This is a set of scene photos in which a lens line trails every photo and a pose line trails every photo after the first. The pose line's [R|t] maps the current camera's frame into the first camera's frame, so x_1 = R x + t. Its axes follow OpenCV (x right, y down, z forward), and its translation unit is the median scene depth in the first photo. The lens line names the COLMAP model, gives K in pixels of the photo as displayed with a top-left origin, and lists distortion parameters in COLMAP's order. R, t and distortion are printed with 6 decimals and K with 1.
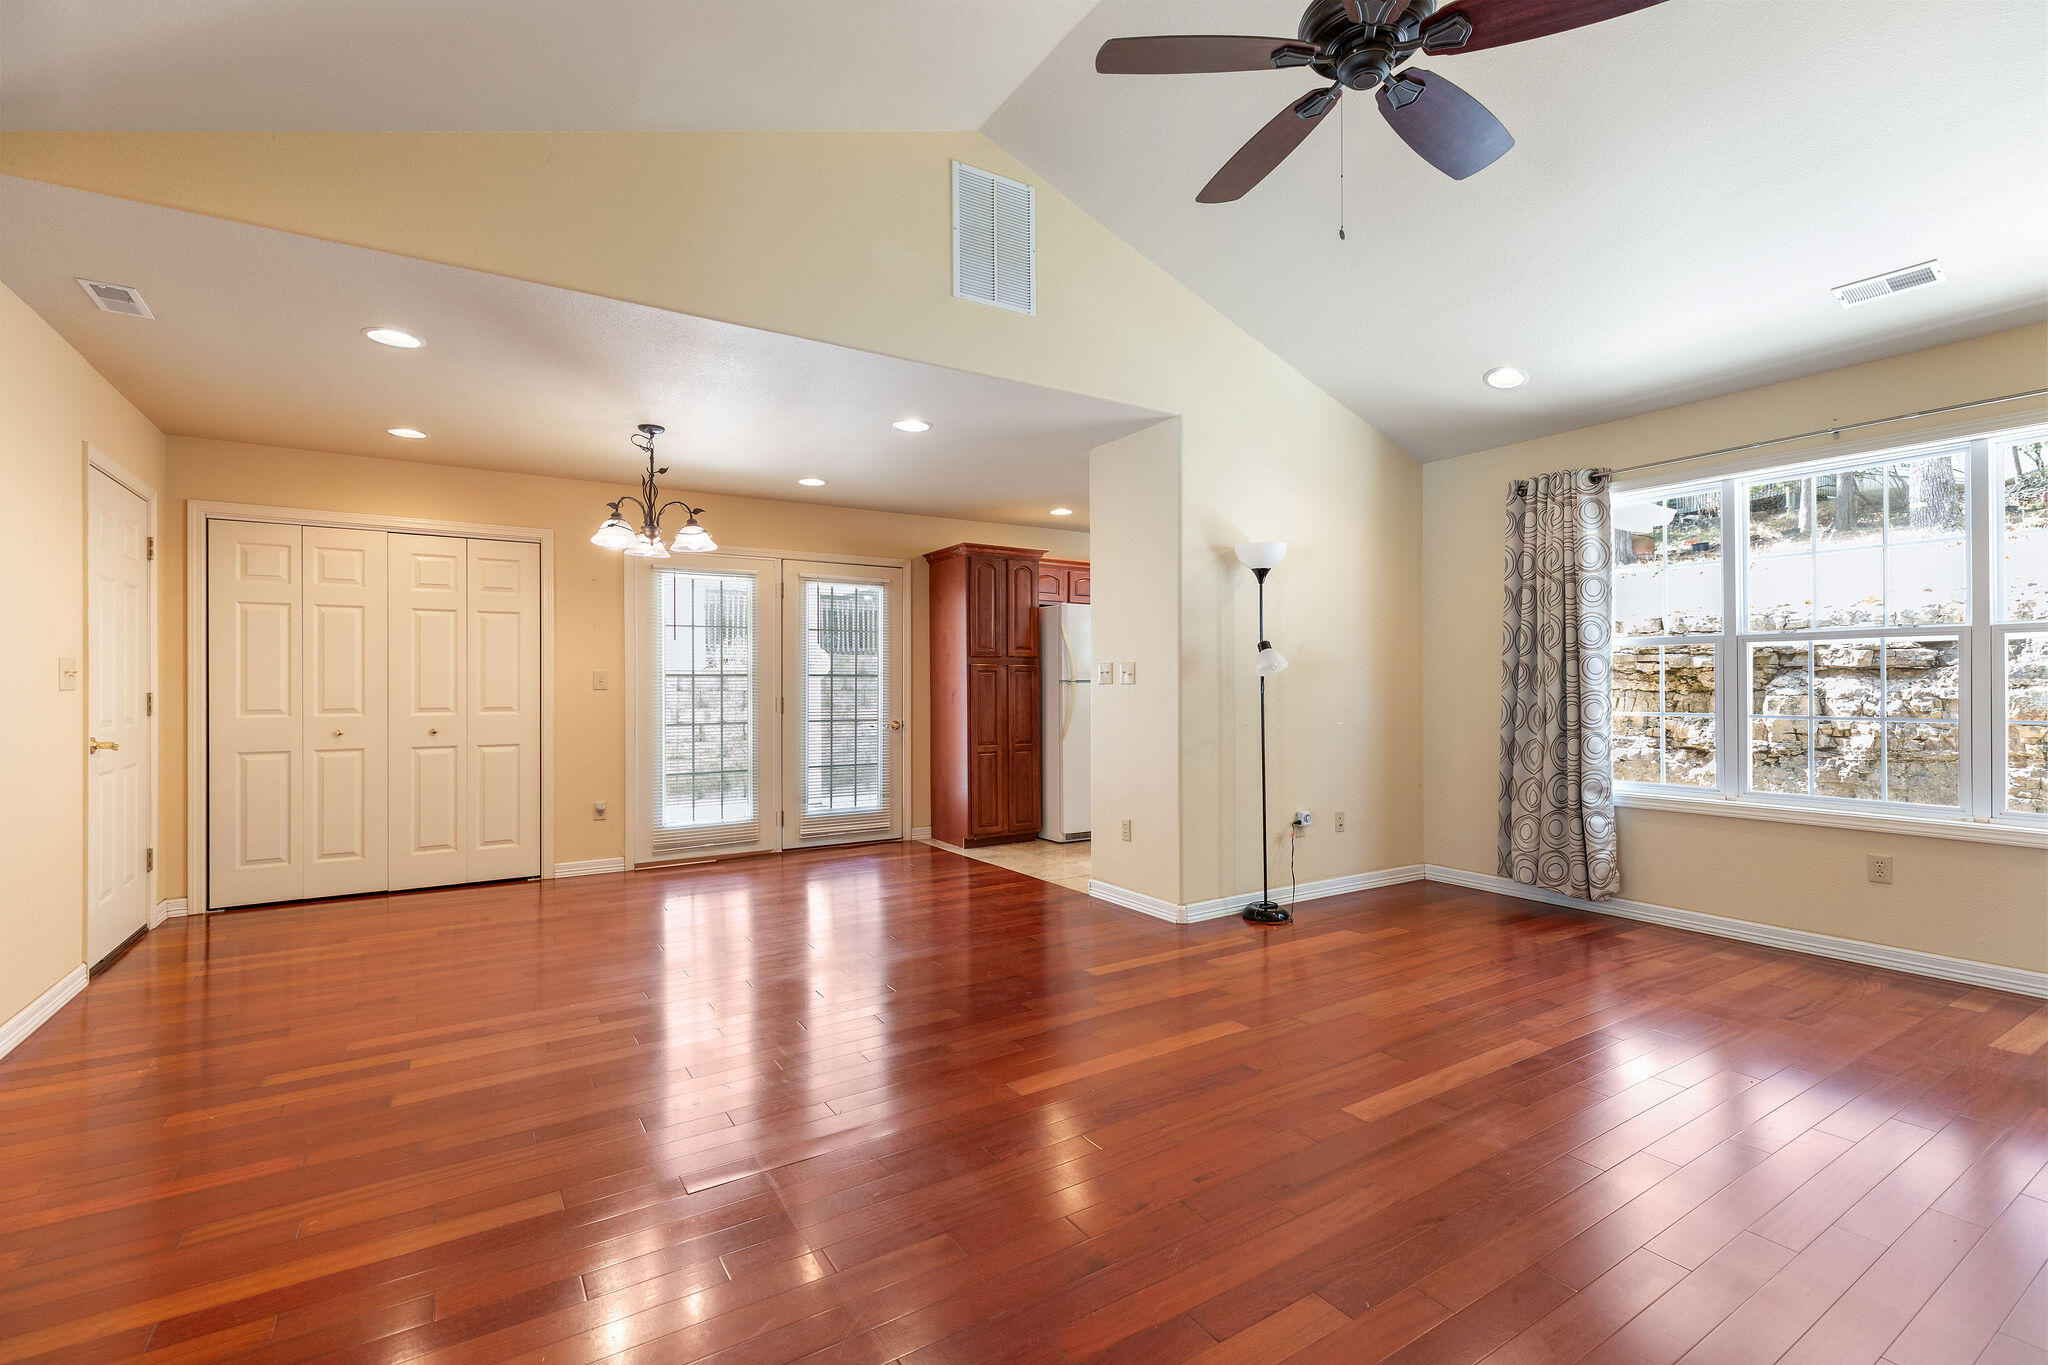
lens RADIAL K [[911.1, 0, 1024.0], [0, 911.1, 682.5], [0, 0, 1]] dist [0.002352, 0.000006]
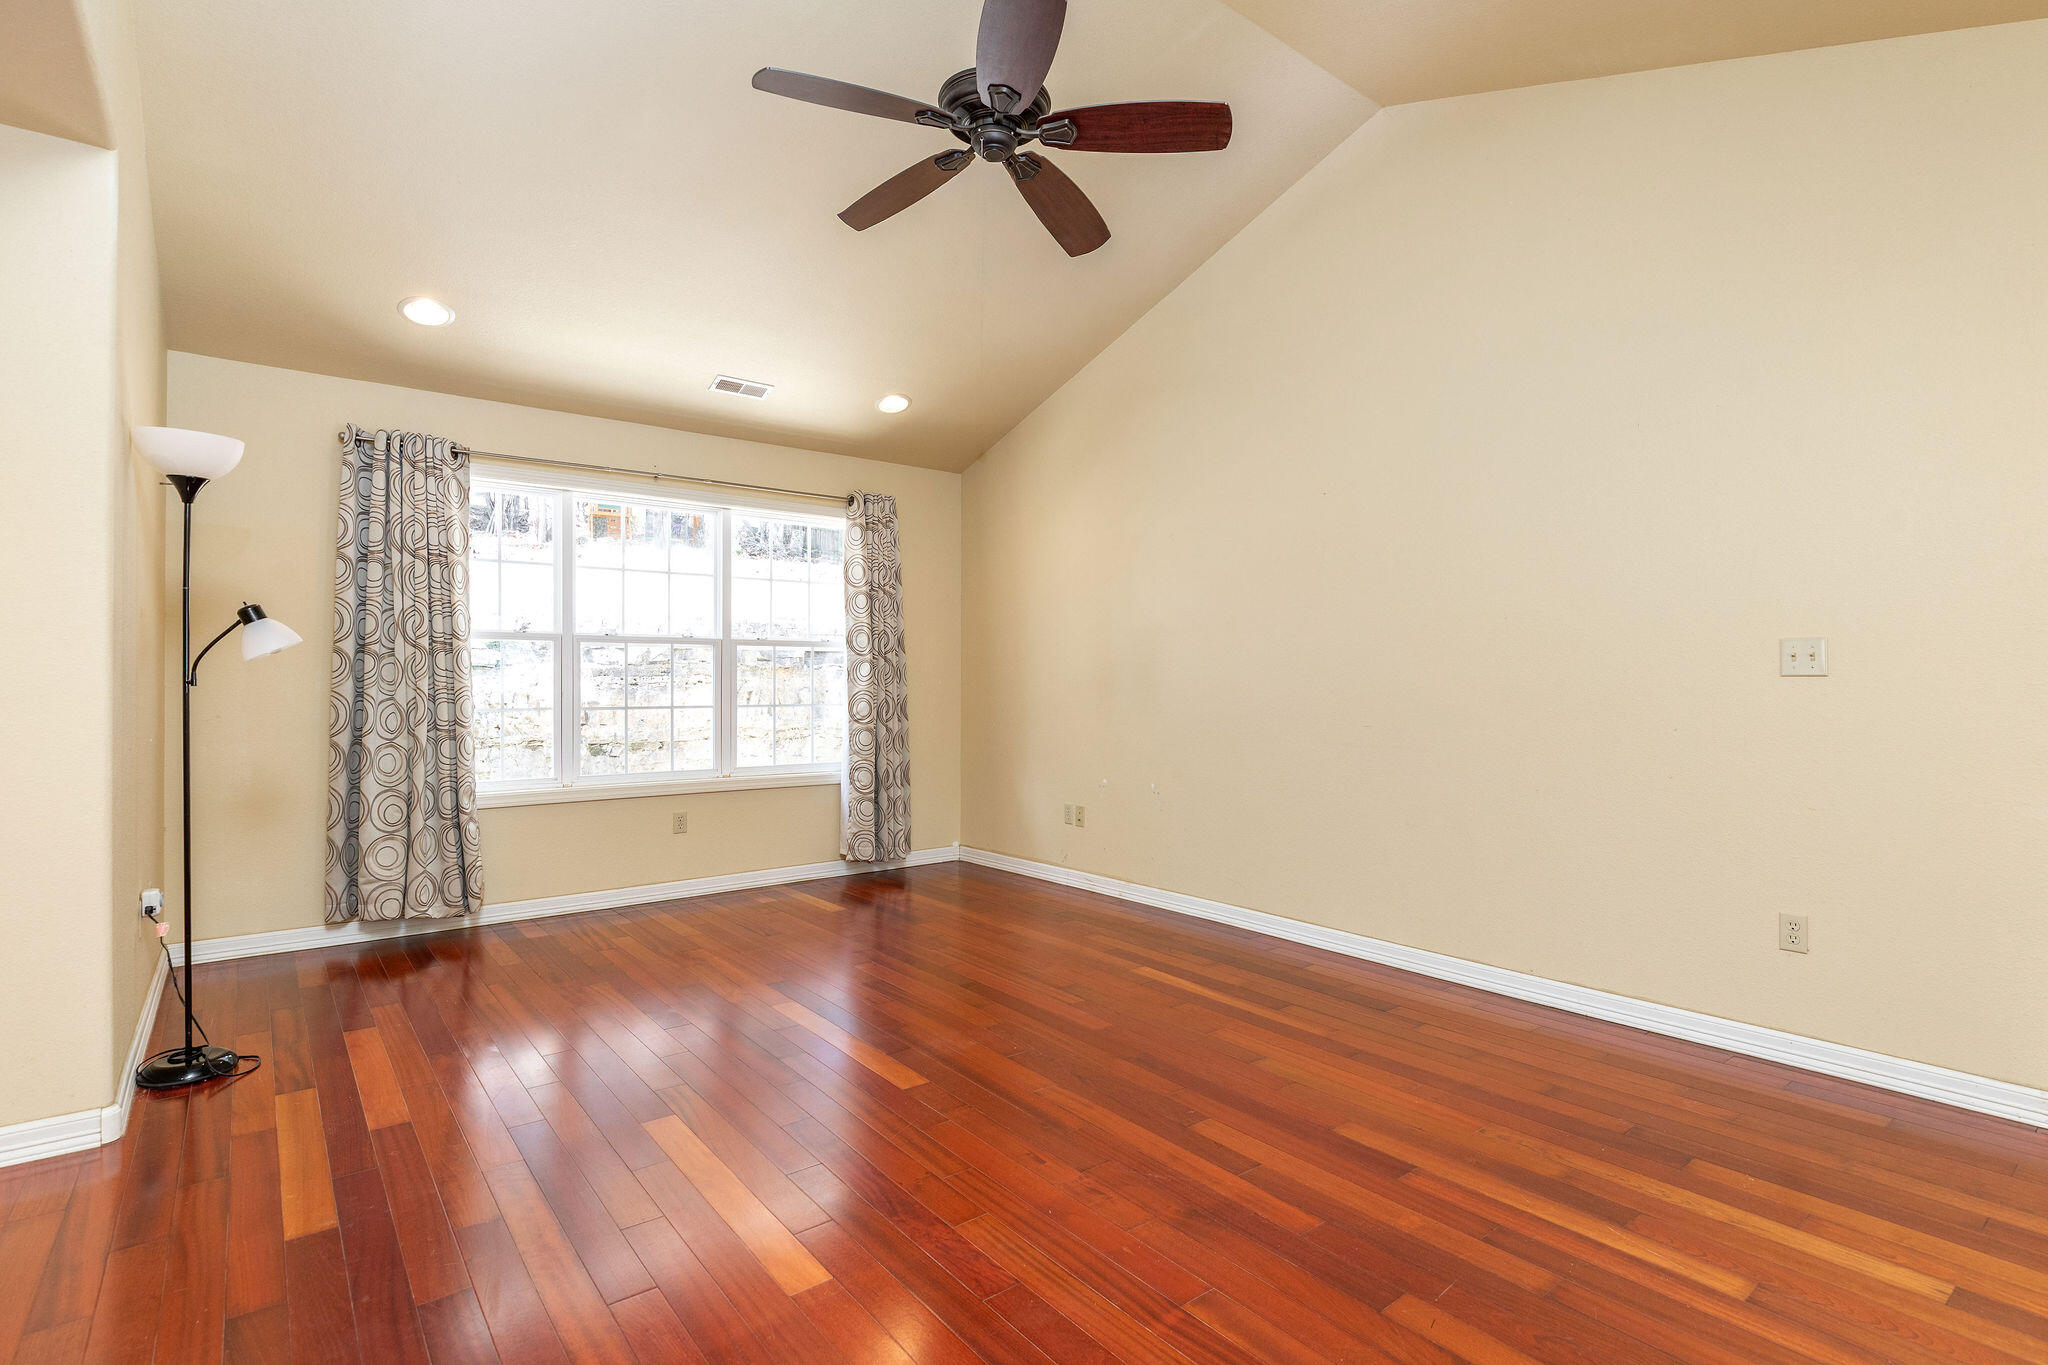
lens RADIAL K [[996.3, 0, 1051.6], [0, 996.3, 682.5], [0, 0, 1]] dist [0.000460, -0.000014]
pose [[-0.114365, 0.000941, 0.993438, -0.432892], [-0.005920, 0.999981, -0.001629, 0.003277], [-0.993421, -0.006068, -0.114358, 0.521527]]
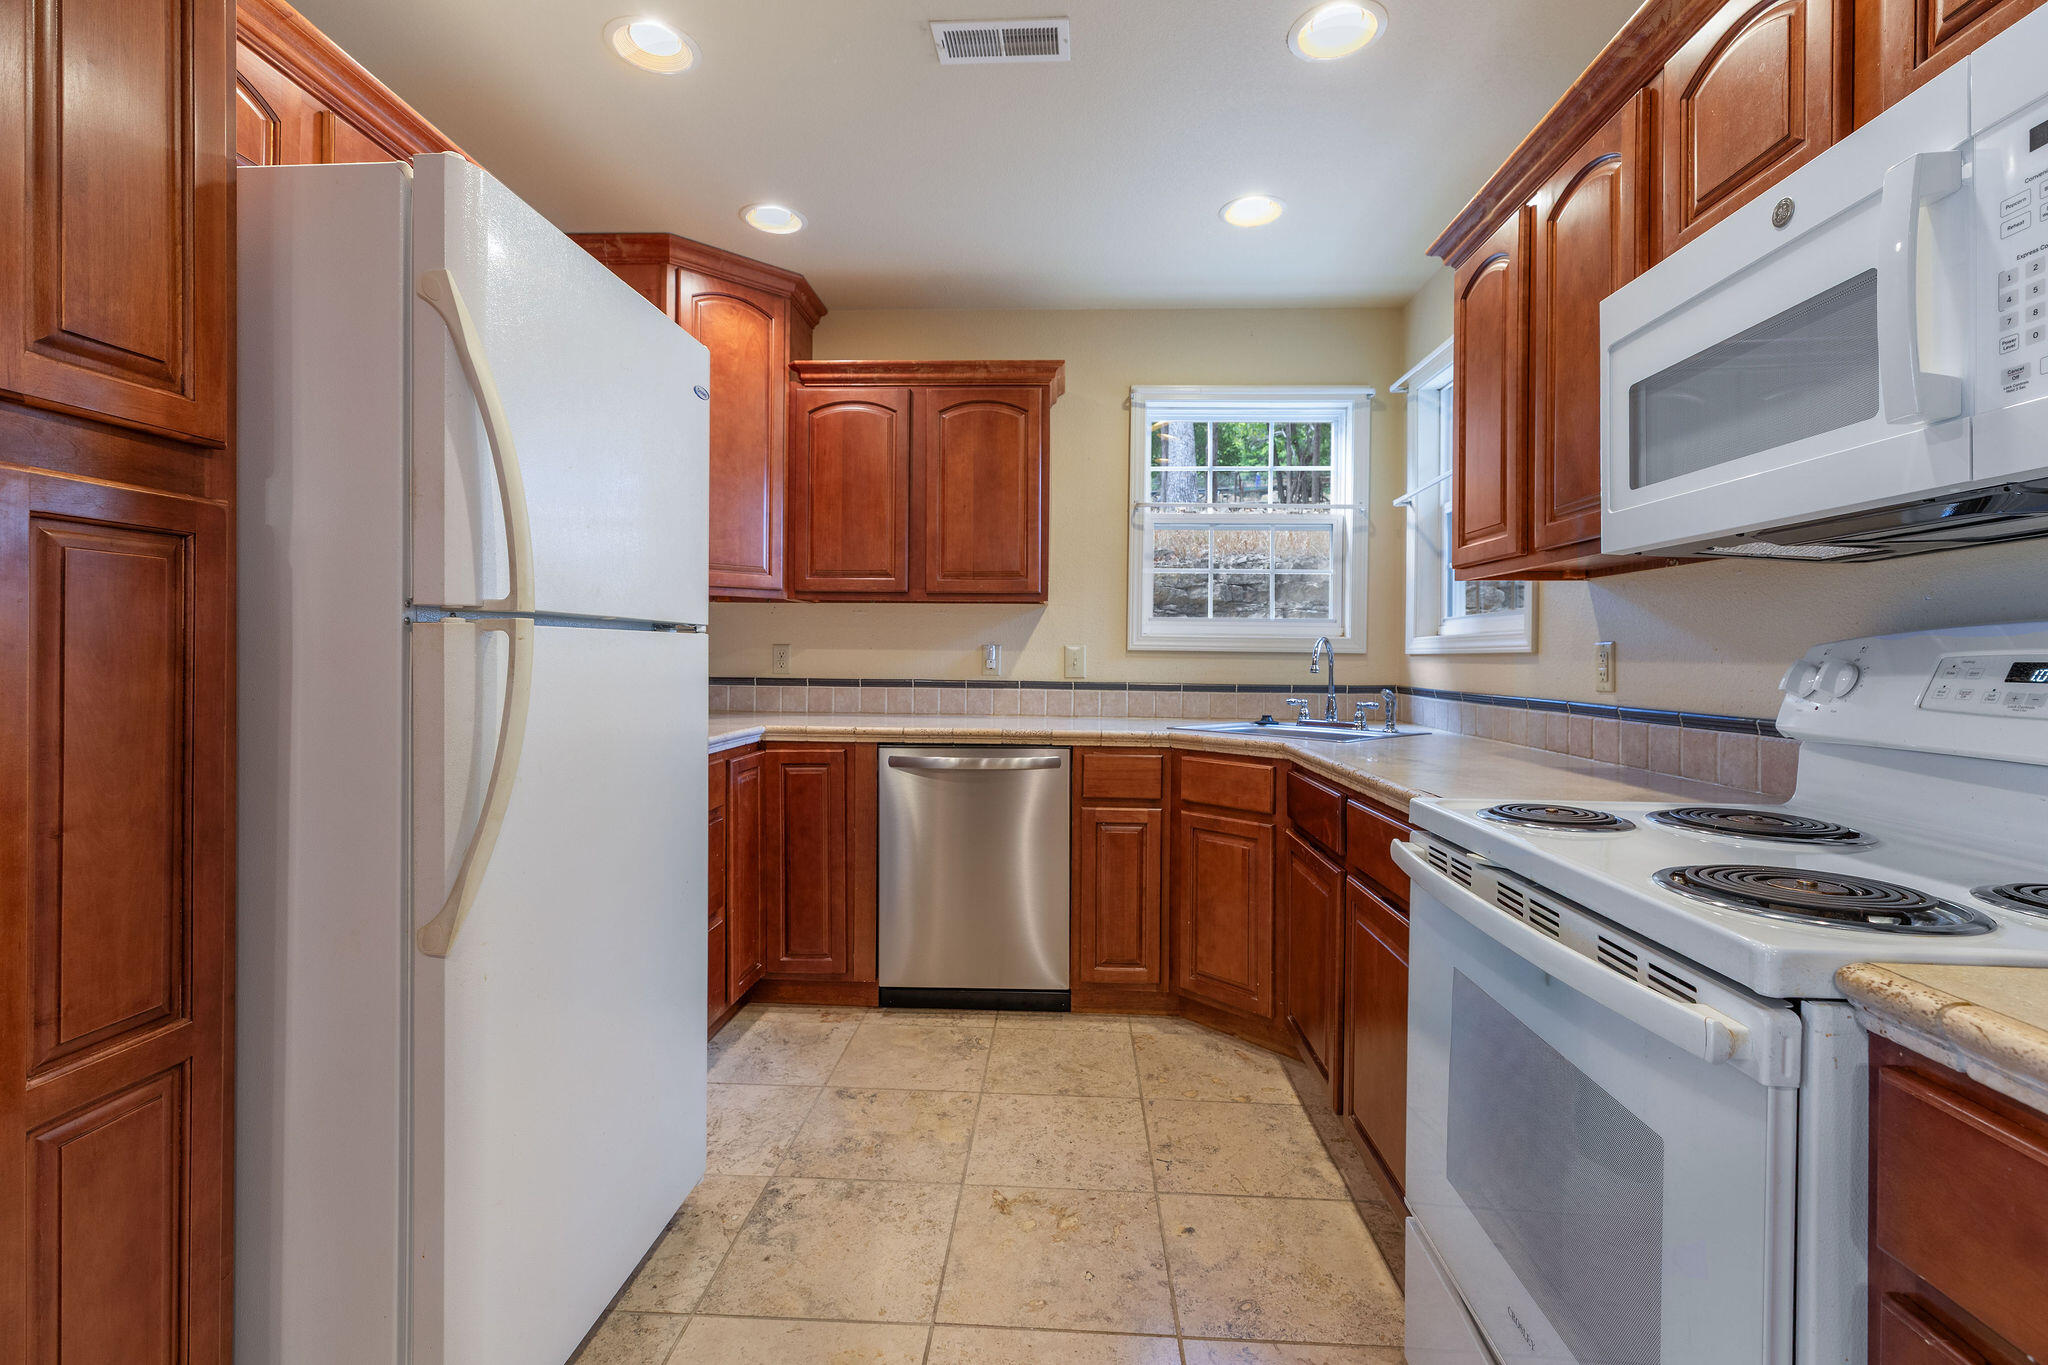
lens RADIAL K [[927.0, 0, 1025.9], [0, 927.0, 672.5], [0, 0, 1]] dist [0.007113, 0.000052]
pose [[0.577849, -0.008316, 0.816101, -0.052532], [-0.014931, 0.999673, 0.020759, 0.007046], [-0.816007, -0.024180, 0.577536, 1.179221]]
